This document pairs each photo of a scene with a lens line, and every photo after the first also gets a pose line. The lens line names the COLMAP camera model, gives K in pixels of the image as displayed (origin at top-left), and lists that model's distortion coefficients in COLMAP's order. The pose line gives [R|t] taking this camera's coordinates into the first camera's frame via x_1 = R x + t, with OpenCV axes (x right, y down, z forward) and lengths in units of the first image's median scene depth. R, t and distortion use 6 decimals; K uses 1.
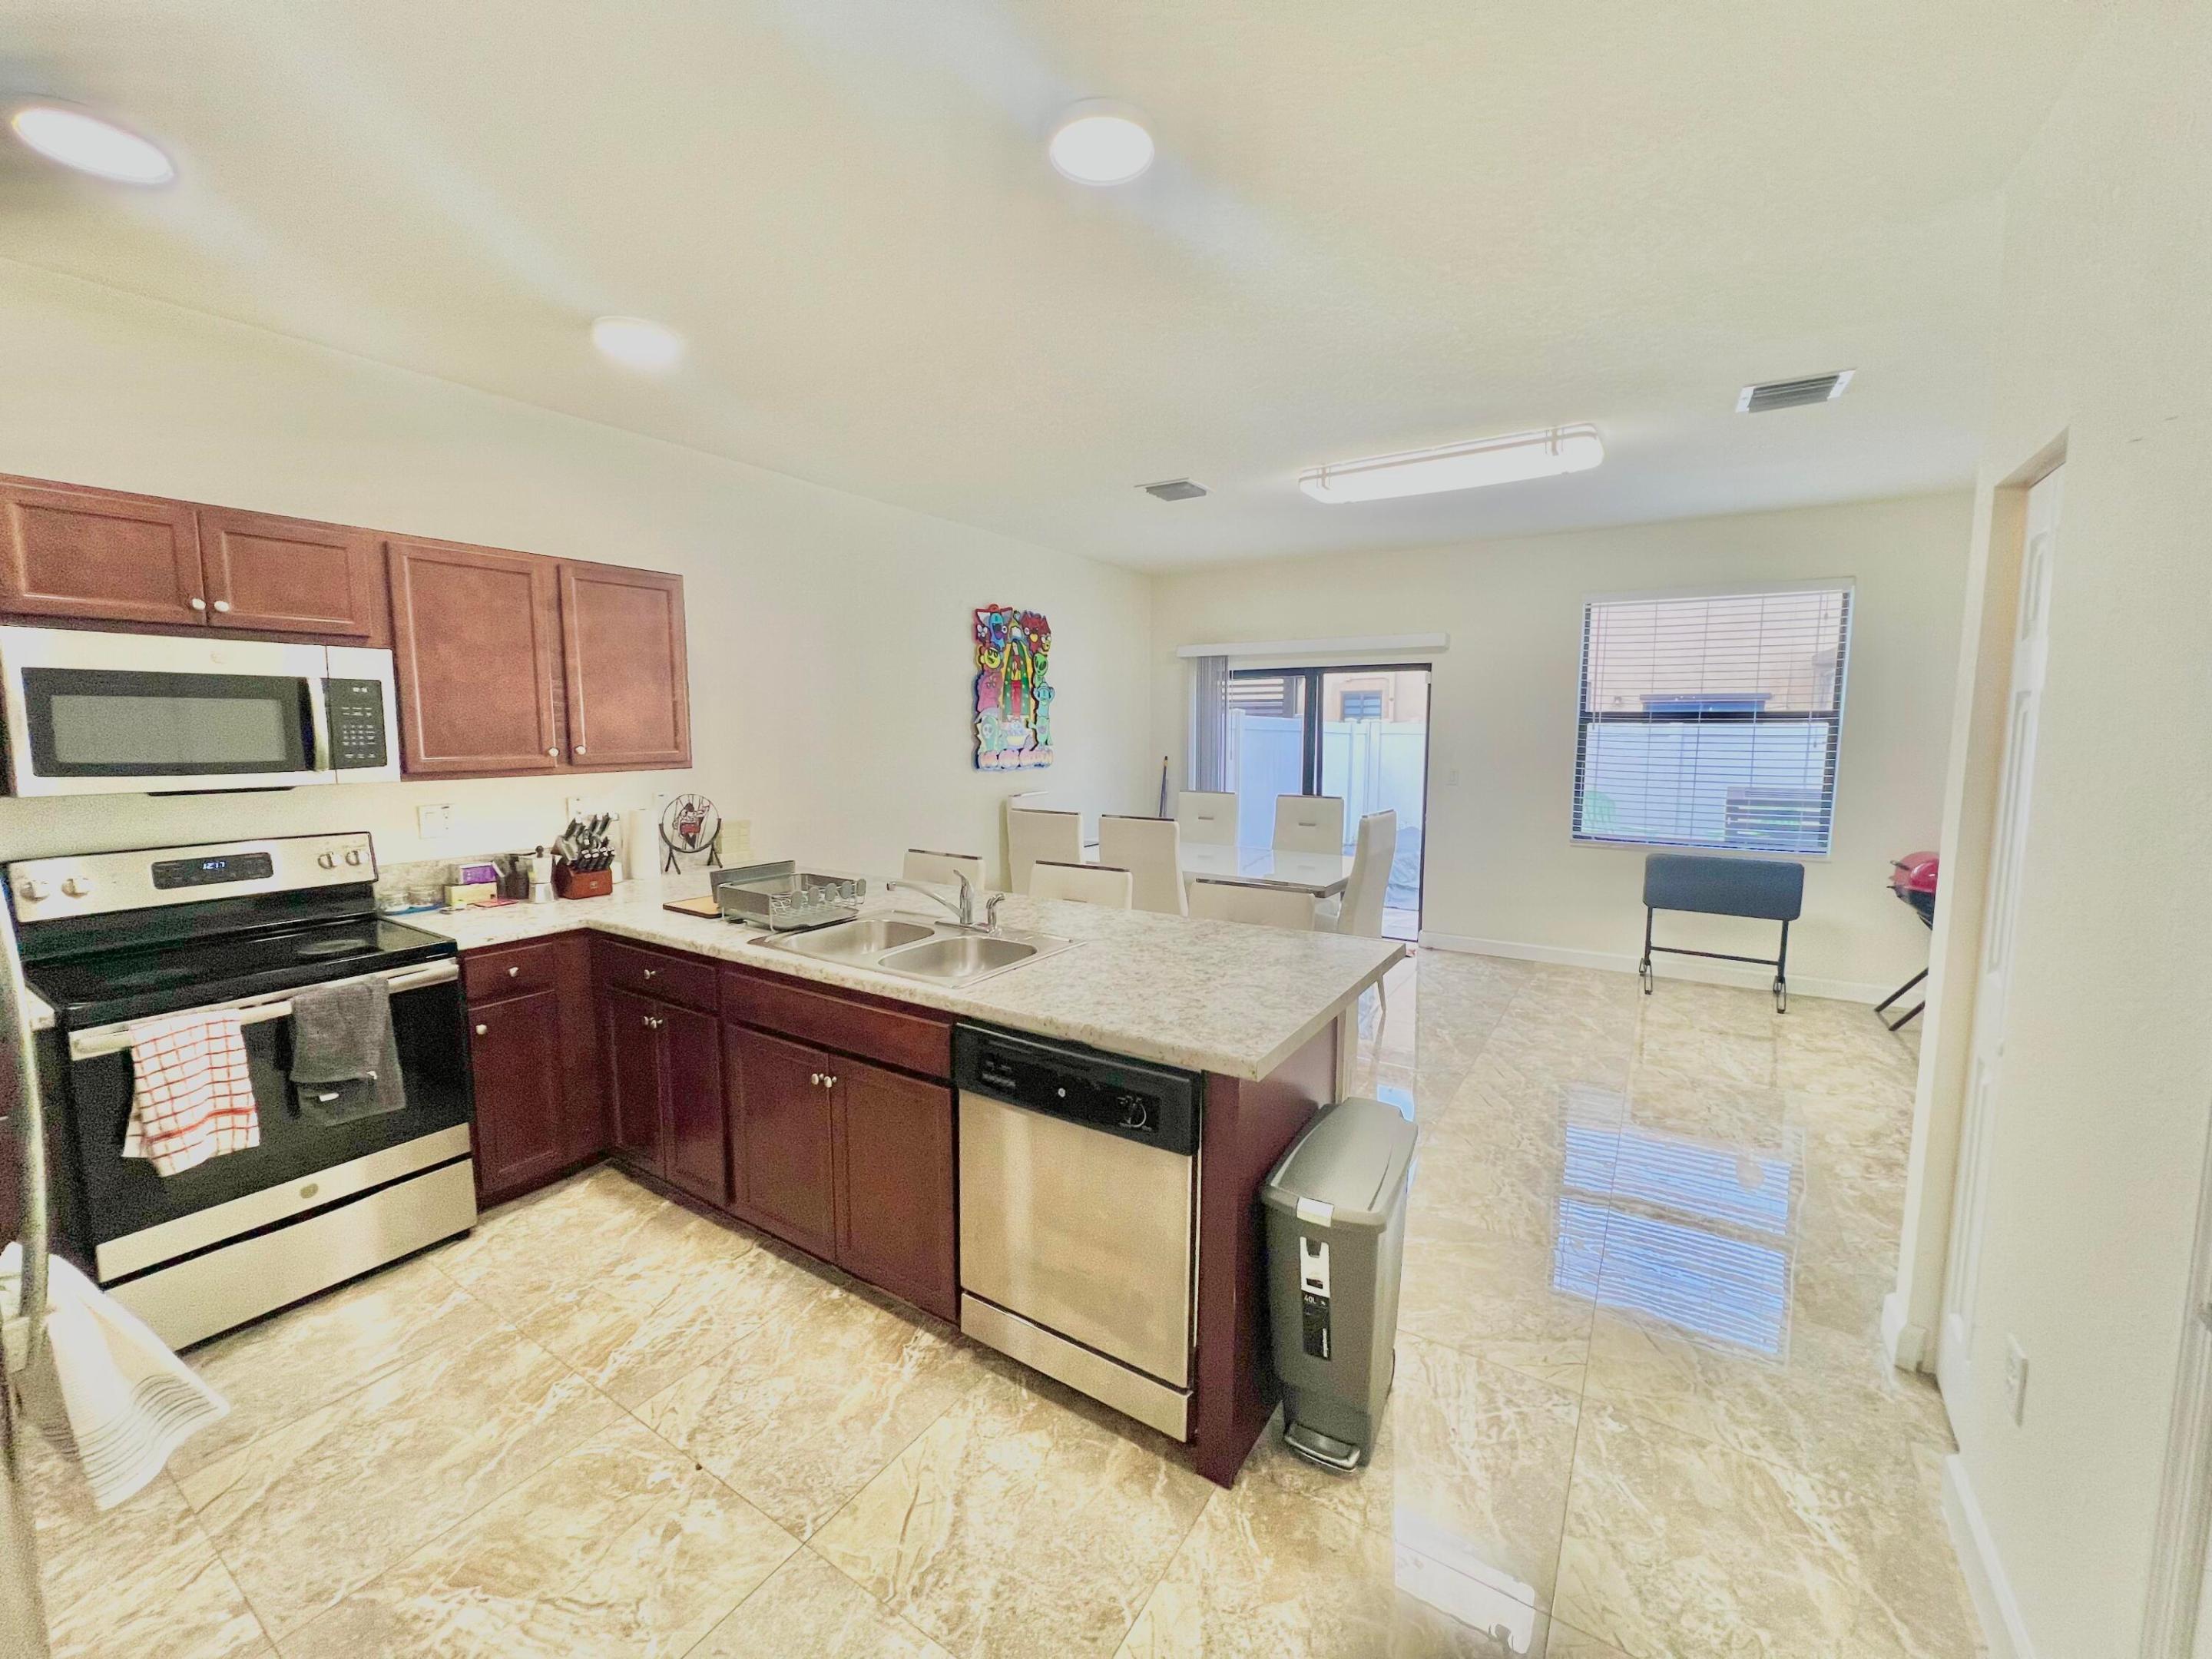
lens RADIAL K [[911.4, 0, 1106.0], [0, 911.4, 829.5], [0, 0, 1]] dist [0.000568, 0.000343]
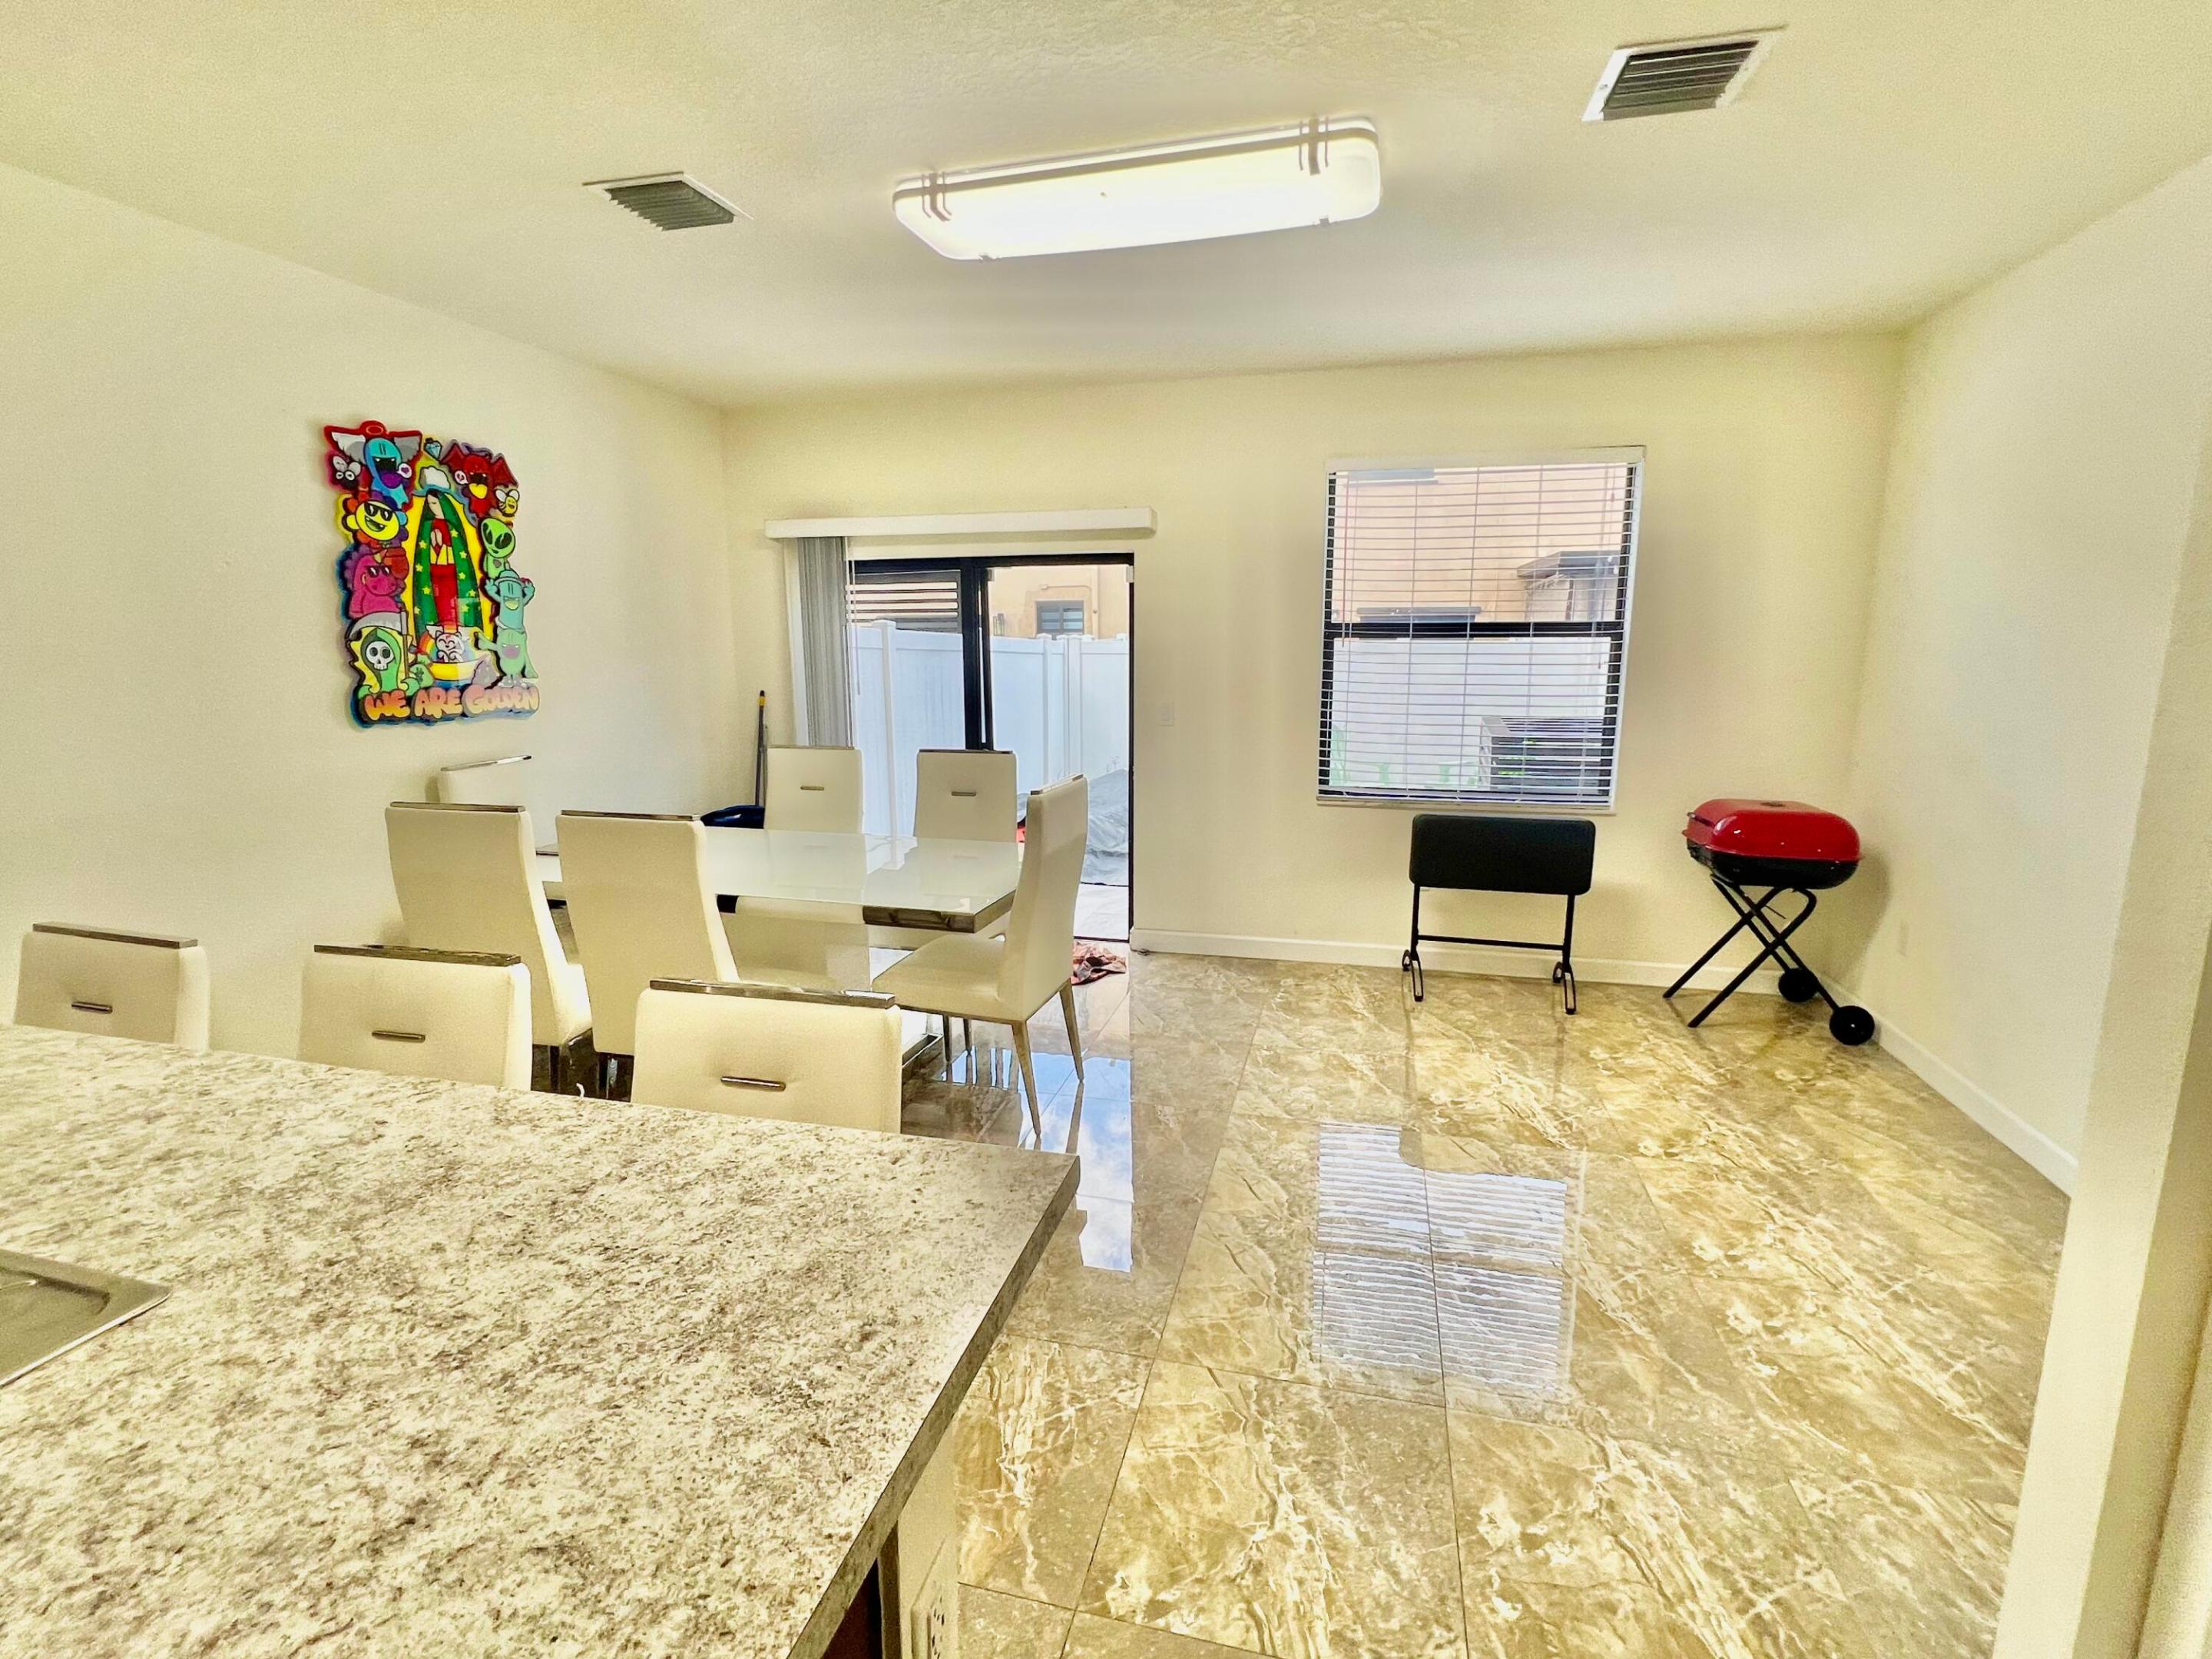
lens RADIAL K [[971.9, 0, 1106.0], [0, 971.9, 829.5], [0, 0, 1]] dist [-0.000176, -0.000083]
pose [[0.954448, -0.059465, 0.292391, 0.113881], [0.037424, 0.996059, 0.080409, -0.033408], [-0.296021, -0.065804, 0.952912, 0.300222]]
